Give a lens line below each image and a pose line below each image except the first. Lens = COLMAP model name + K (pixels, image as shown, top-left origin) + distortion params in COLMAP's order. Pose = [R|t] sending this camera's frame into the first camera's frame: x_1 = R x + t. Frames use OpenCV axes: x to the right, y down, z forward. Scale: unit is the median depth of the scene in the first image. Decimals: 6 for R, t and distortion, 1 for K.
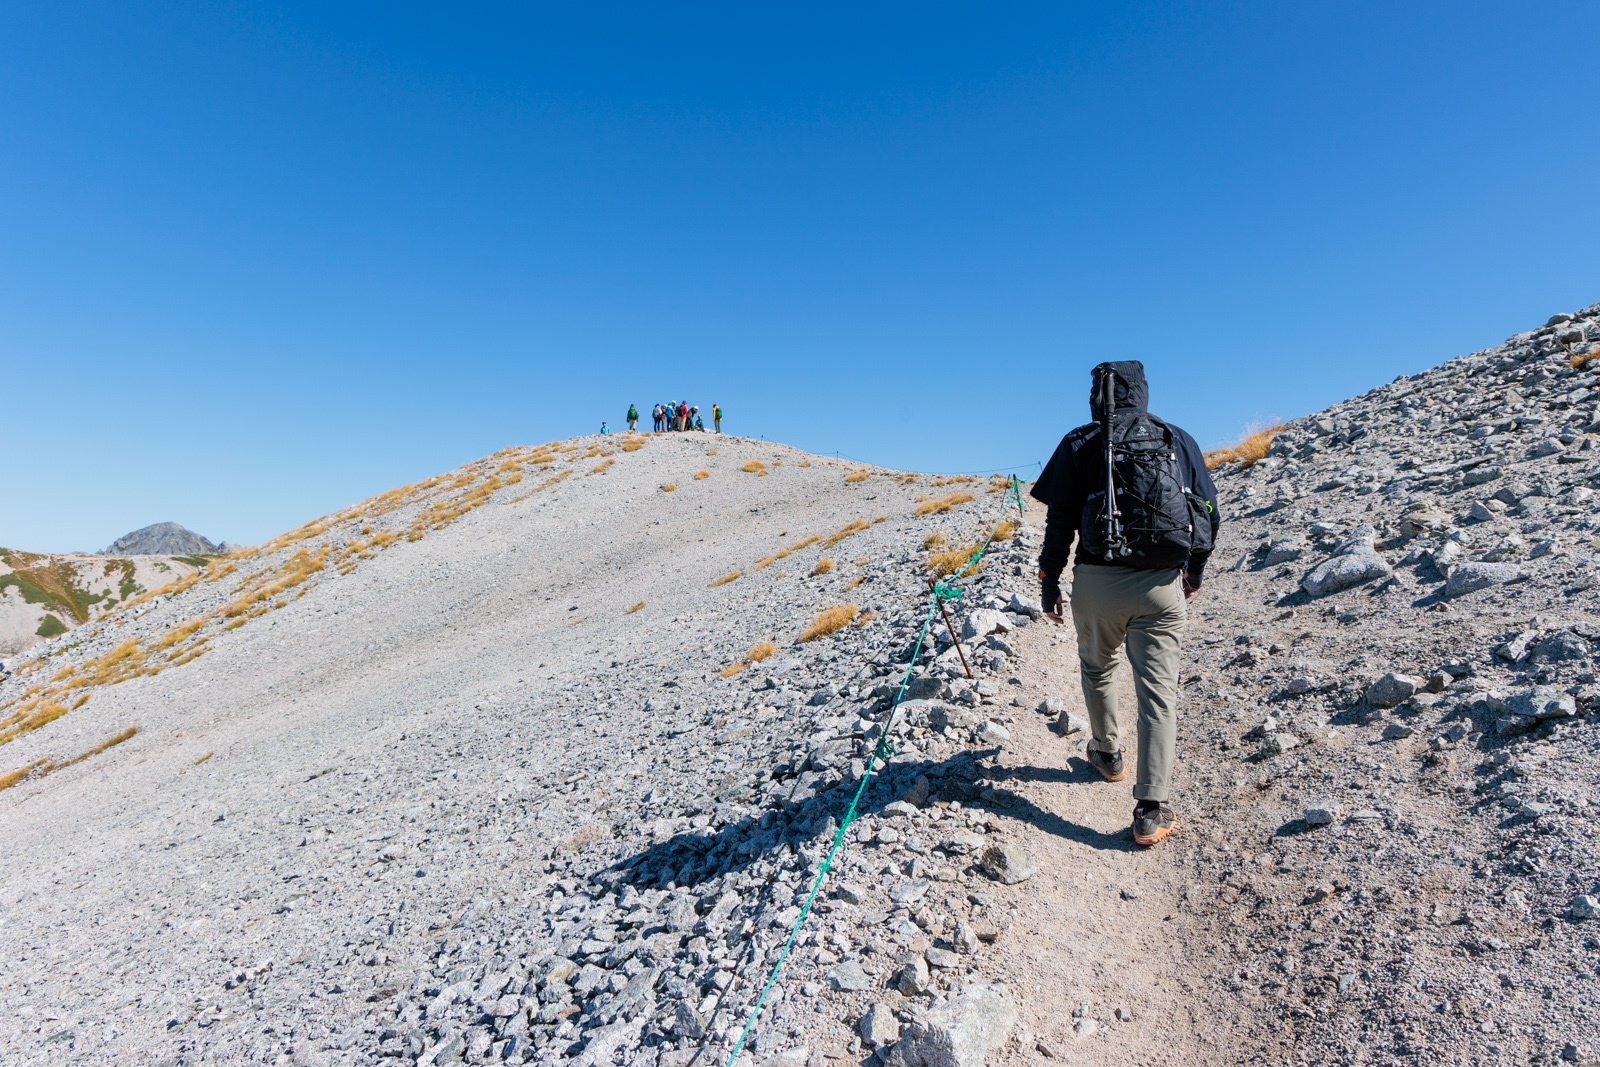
lens RADIAL K [[1090.8, 0, 800.0], [0, 1090.8, 533.5], [0, 0, 1]] dist [0.039865, 0.001129]
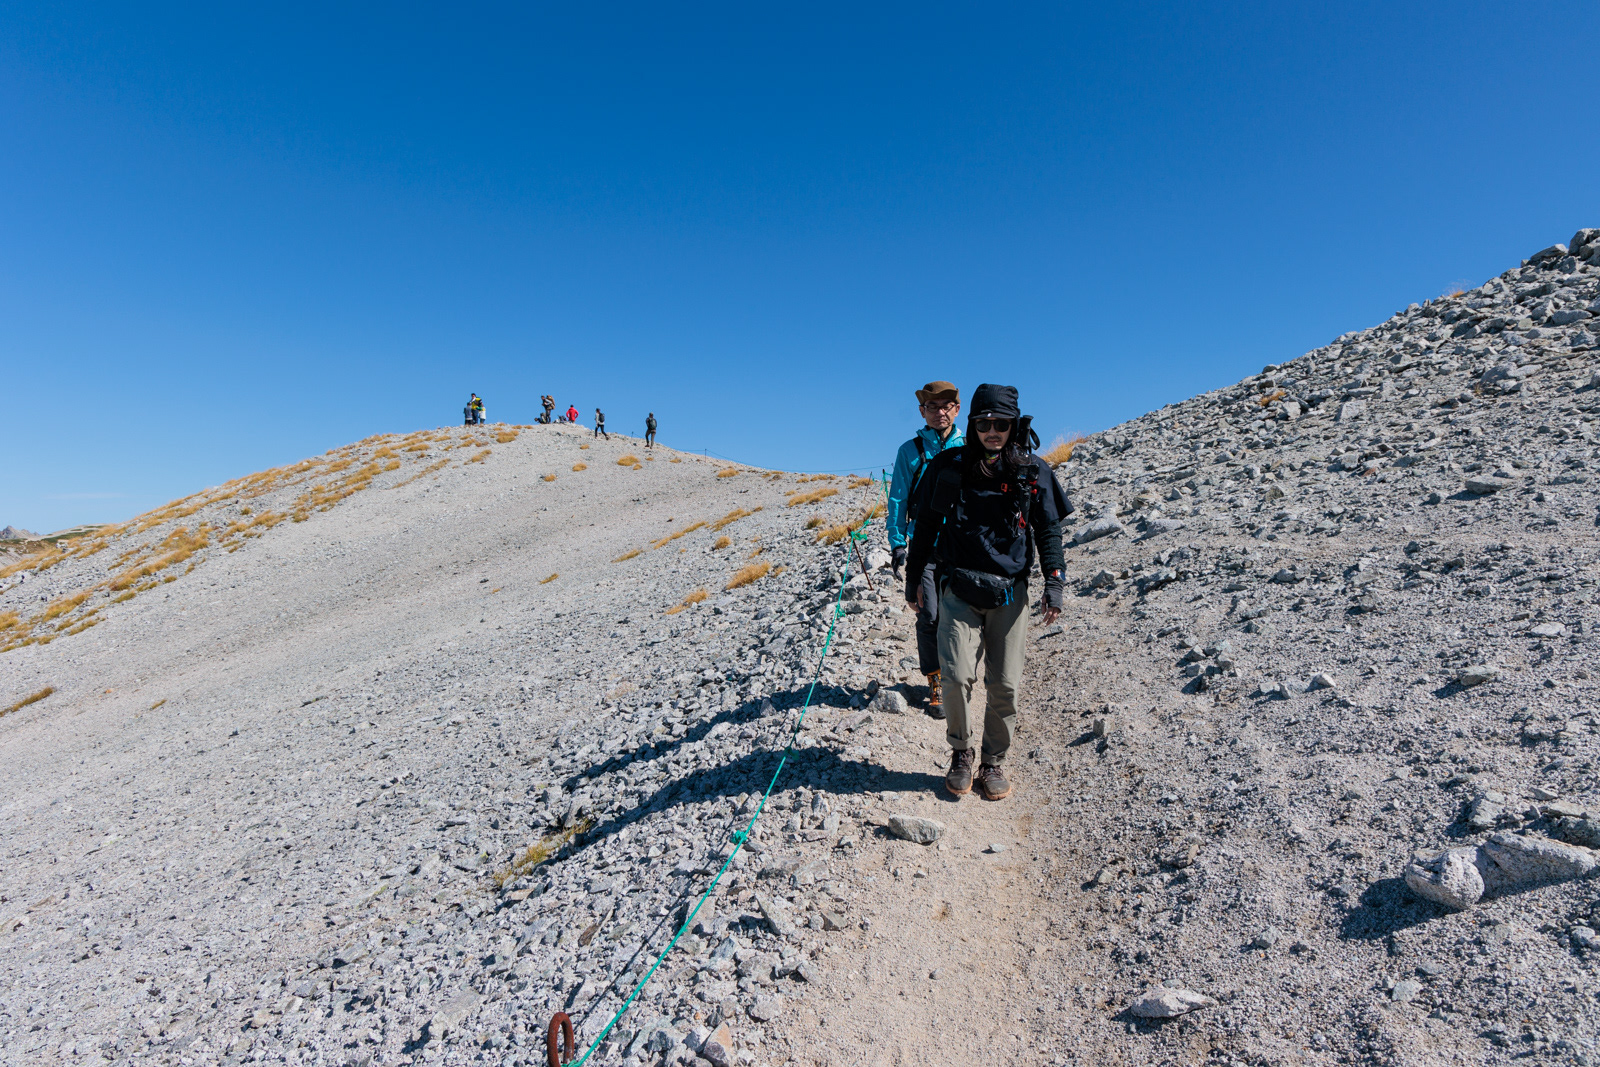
lens RADIAL K [[1090.8, 0, 800.0], [0, 1090.8, 533.5], [0, 0, 1]] dist [0.039865, 0.001129]
pose [[0.989607, 0.021360, 0.142205, -0.042564], [-0.021310, 0.999771, -0.001870, 0.013624], [-0.142213, -0.001179, 0.989835, -0.133991]]
